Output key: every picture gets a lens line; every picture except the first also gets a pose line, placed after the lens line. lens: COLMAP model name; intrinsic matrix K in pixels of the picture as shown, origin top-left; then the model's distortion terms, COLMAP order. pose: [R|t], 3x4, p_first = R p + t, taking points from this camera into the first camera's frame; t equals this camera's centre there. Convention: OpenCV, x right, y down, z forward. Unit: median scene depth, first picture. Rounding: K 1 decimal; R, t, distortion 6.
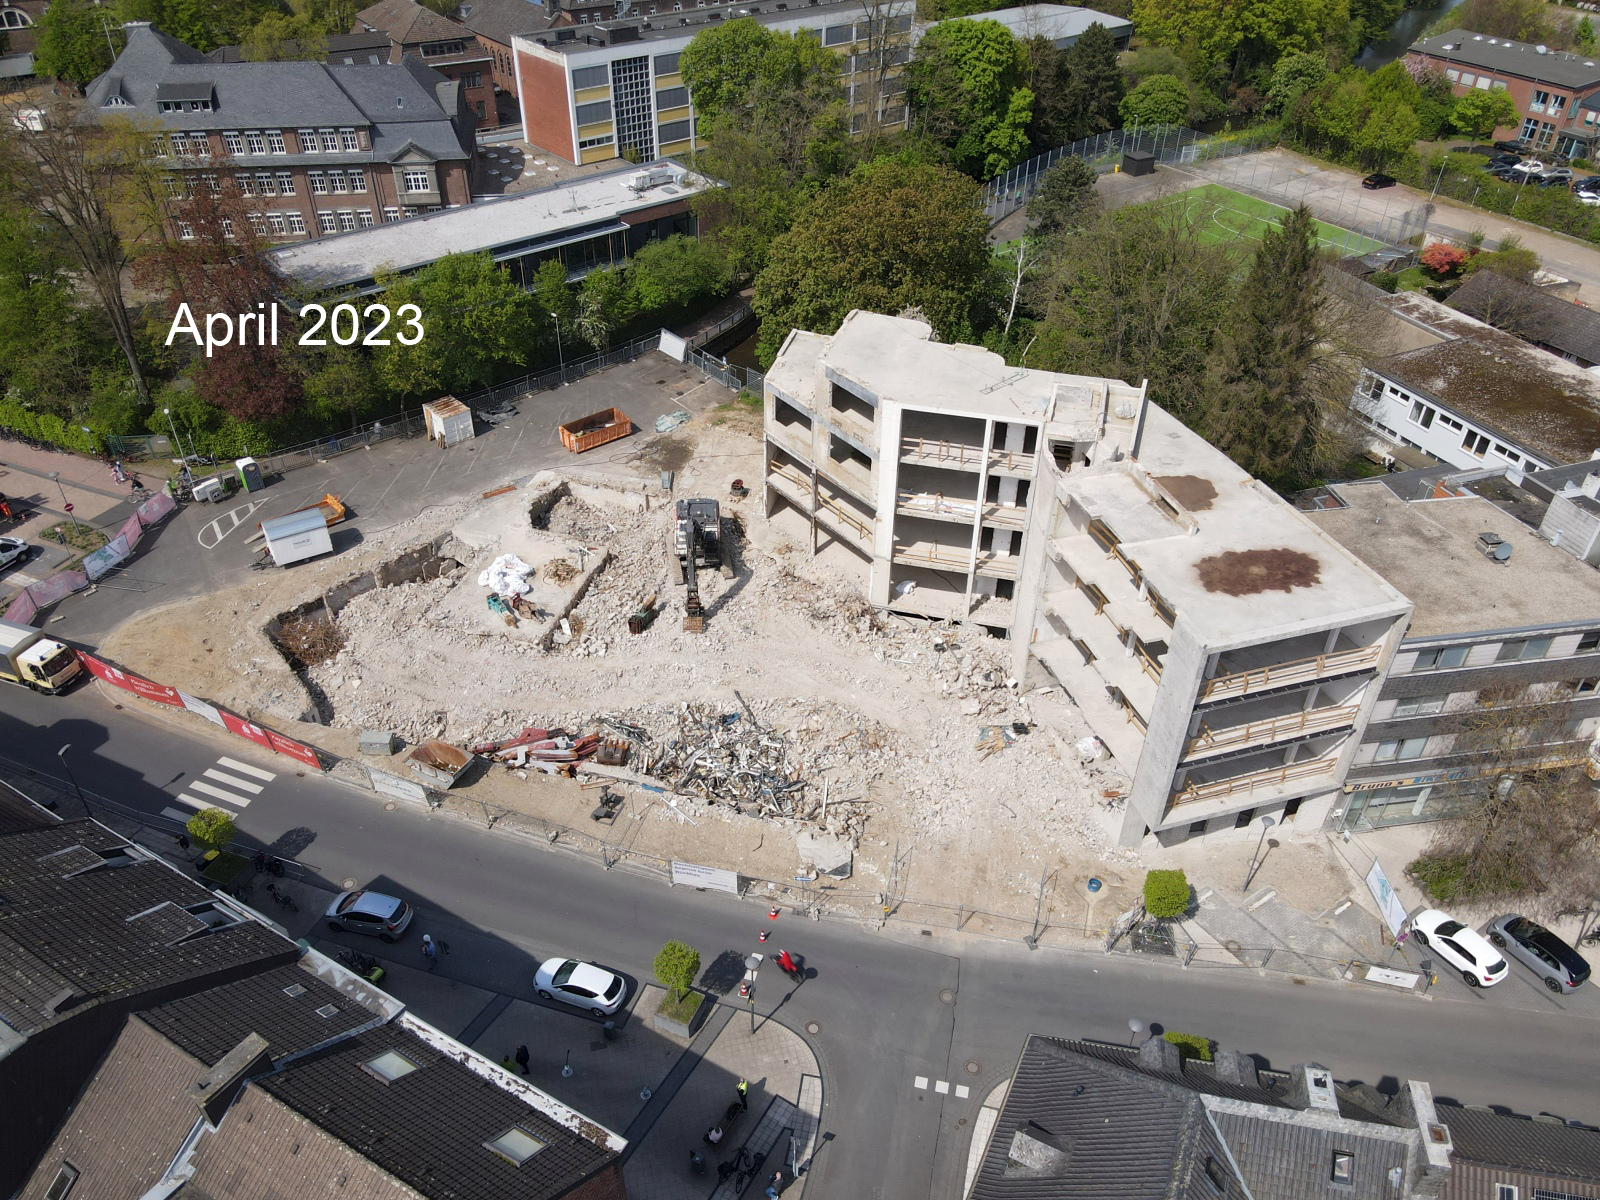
lens RADIAL K [[1174.1, 0, 797.1], [0, 1174.1, 608.4], [0, 0, 1]] dist [0.003362, 0.026536]
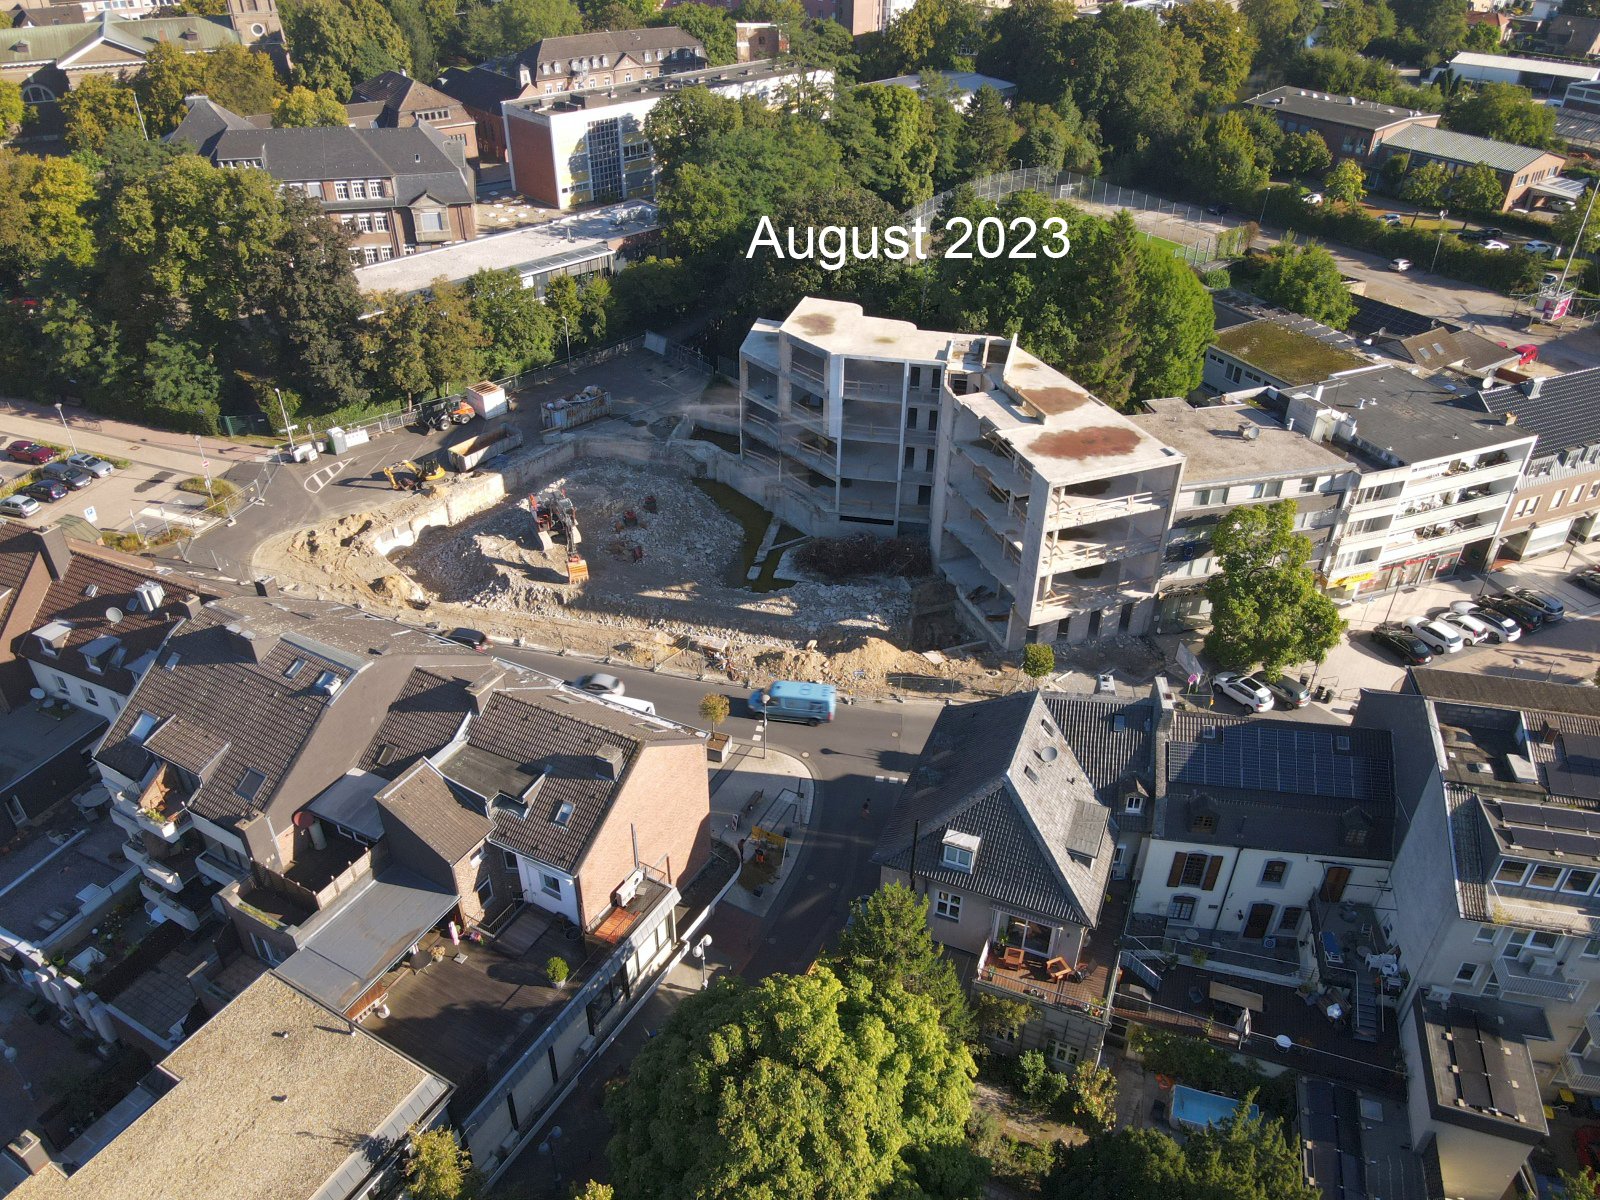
lens RADIAL K [[1172.3, 0, 797.8], [0, 1172.3, 610.0], [0, 0, 1]] dist [0.014291, 0.004001]
pose [[0.997791, -0.037462, 0.054863, -0.054946], [0.039936, 0.998201, -0.044715, 0.189563], [-0.053089, 0.046807, 0.997492, -0.376818]]
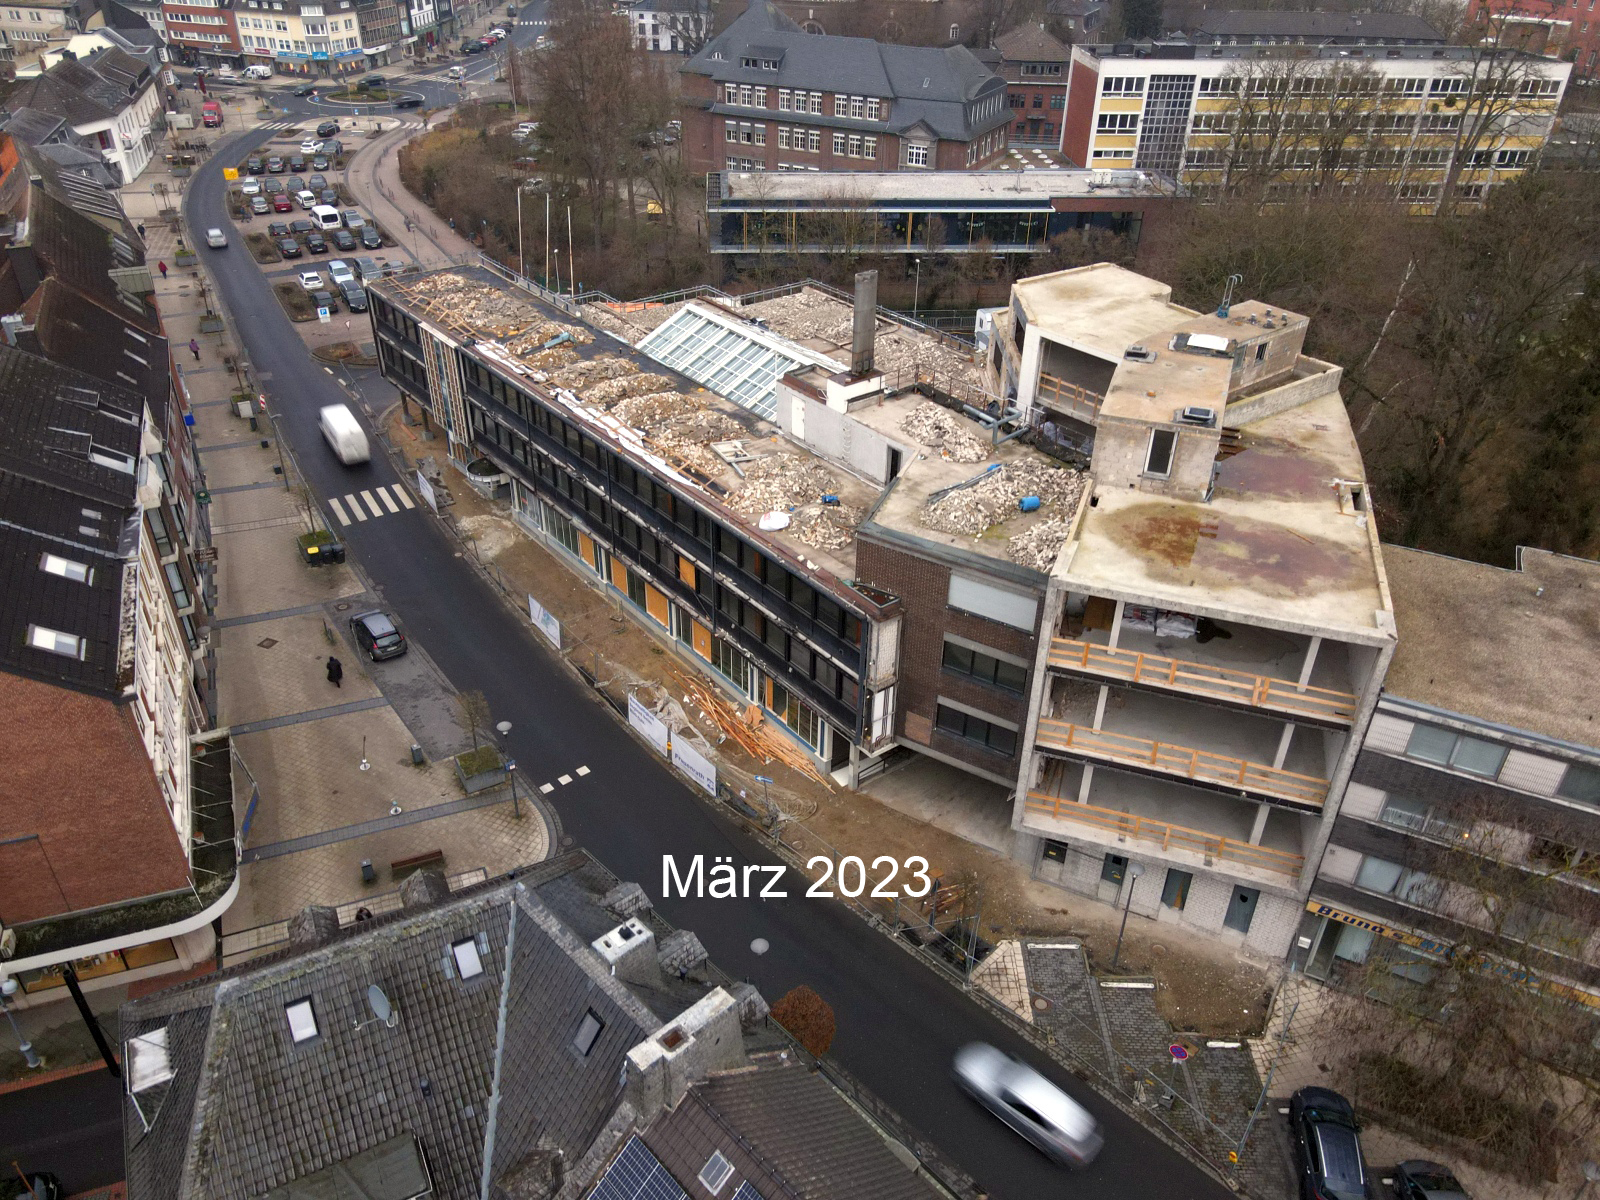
lens RADIAL K [[1174.1, 0, 797.1], [0, 1174.1, 608.4], [0, 0, 1]] dist [0.003362, 0.026536]
pose [[0.806407, 0.323224, -0.495211, 0.452537], [-0.364603, 0.931058, 0.013977, 0.078027], [0.465588, 0.169284, 0.868661, 0.177044]]
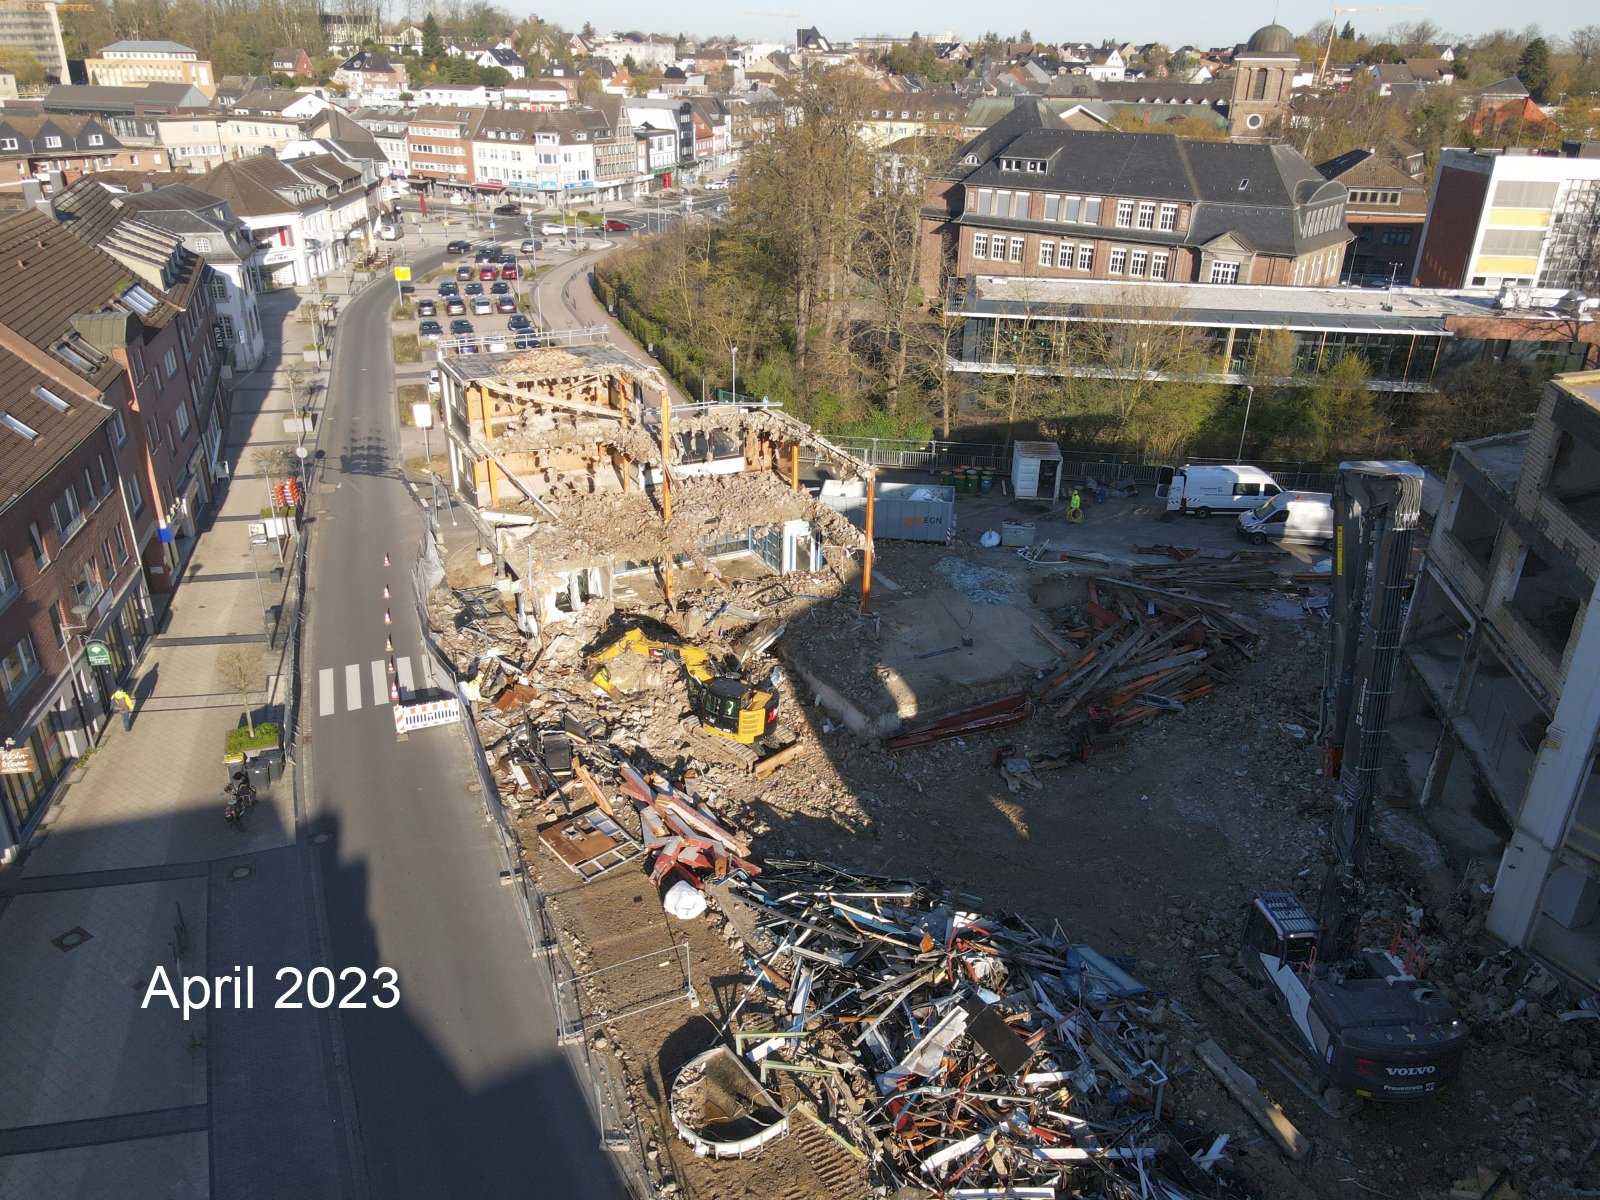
lens RADIAL K [[1174.1, 0, 797.1], [0, 1174.1, 608.4], [0, 0, 1]] dist [0.003362, 0.026536]
pose [[0.677040, 0.311291, -0.666869, 0.168536], [-0.453886, 0.889902, -0.045406, 0.026611], [0.579314, 0.333425, 0.743790, 0.547593]]
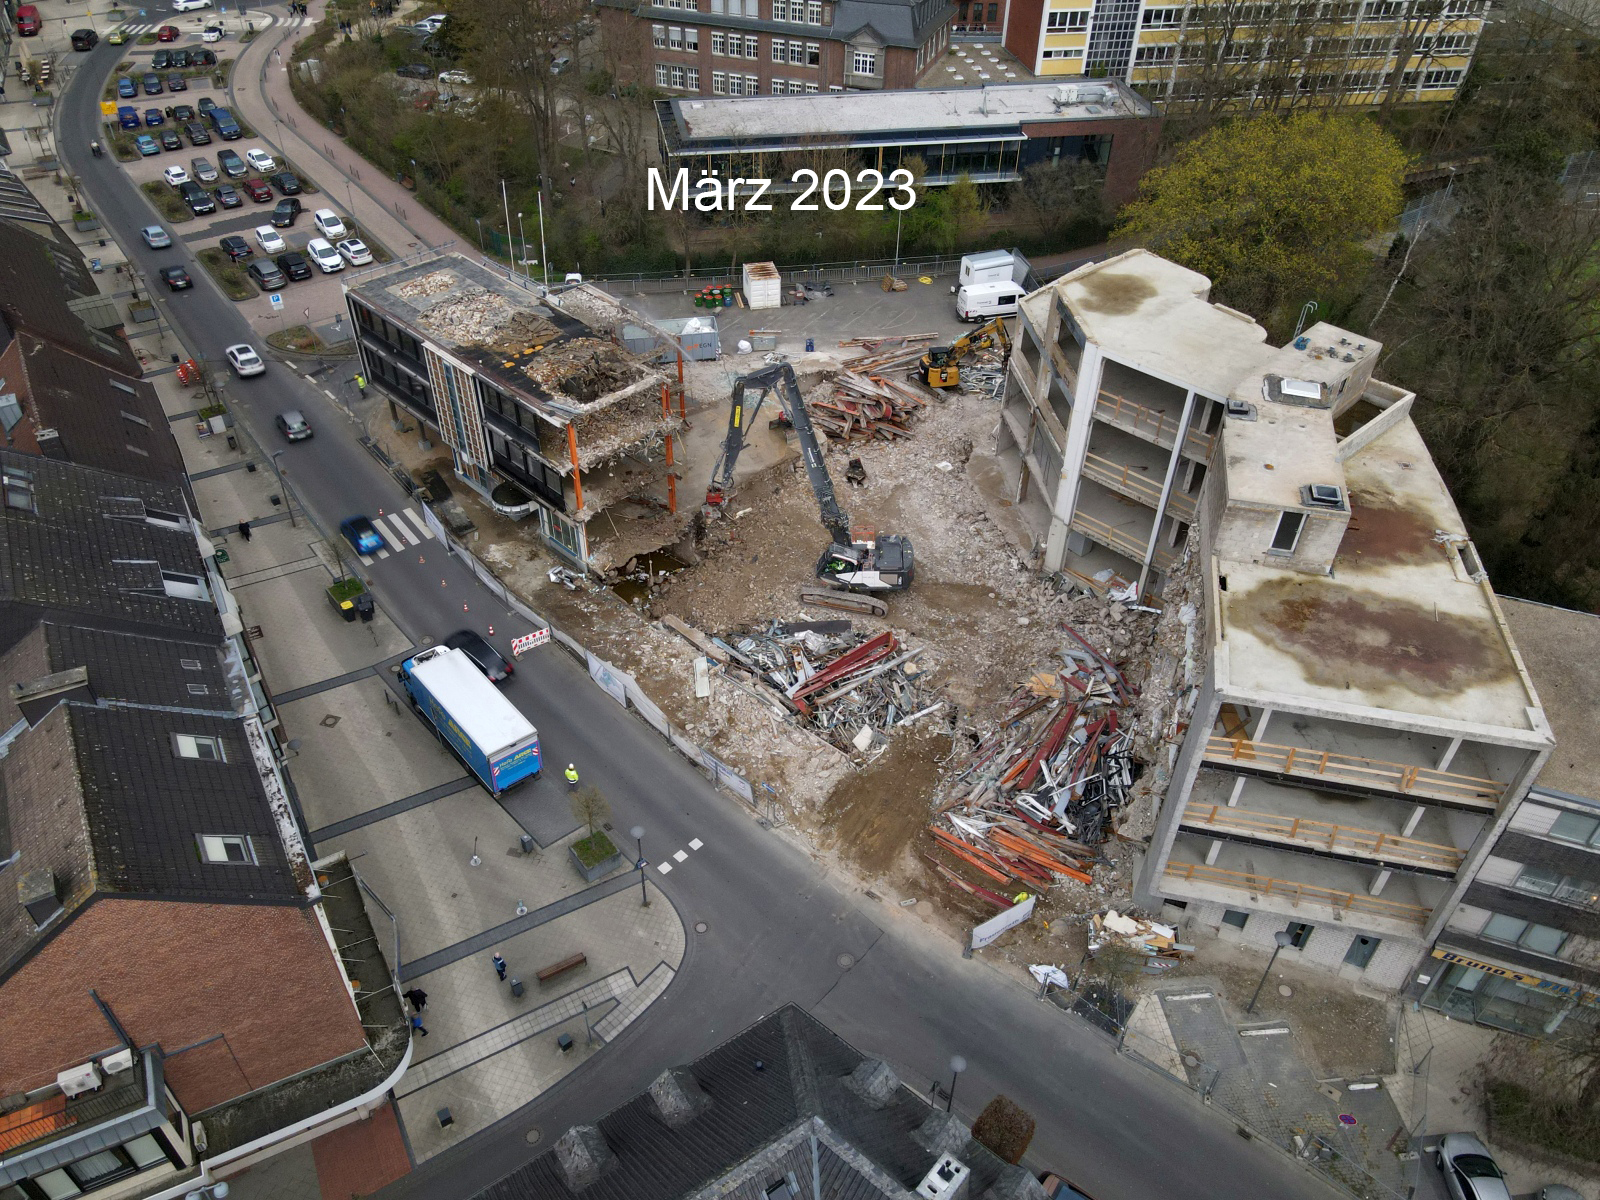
lens RADIAL K [[1174.1, 0, 797.1], [0, 1174.1, 608.4], [0, 0, 1]] dist [0.003362, 0.026536]
pose [[0.870508, 0.320449, -0.373536, 0.282311], [-0.304259, 0.946969, 0.103323, -0.012014], [0.386837, 0.023708, 0.921843, 0.104588]]
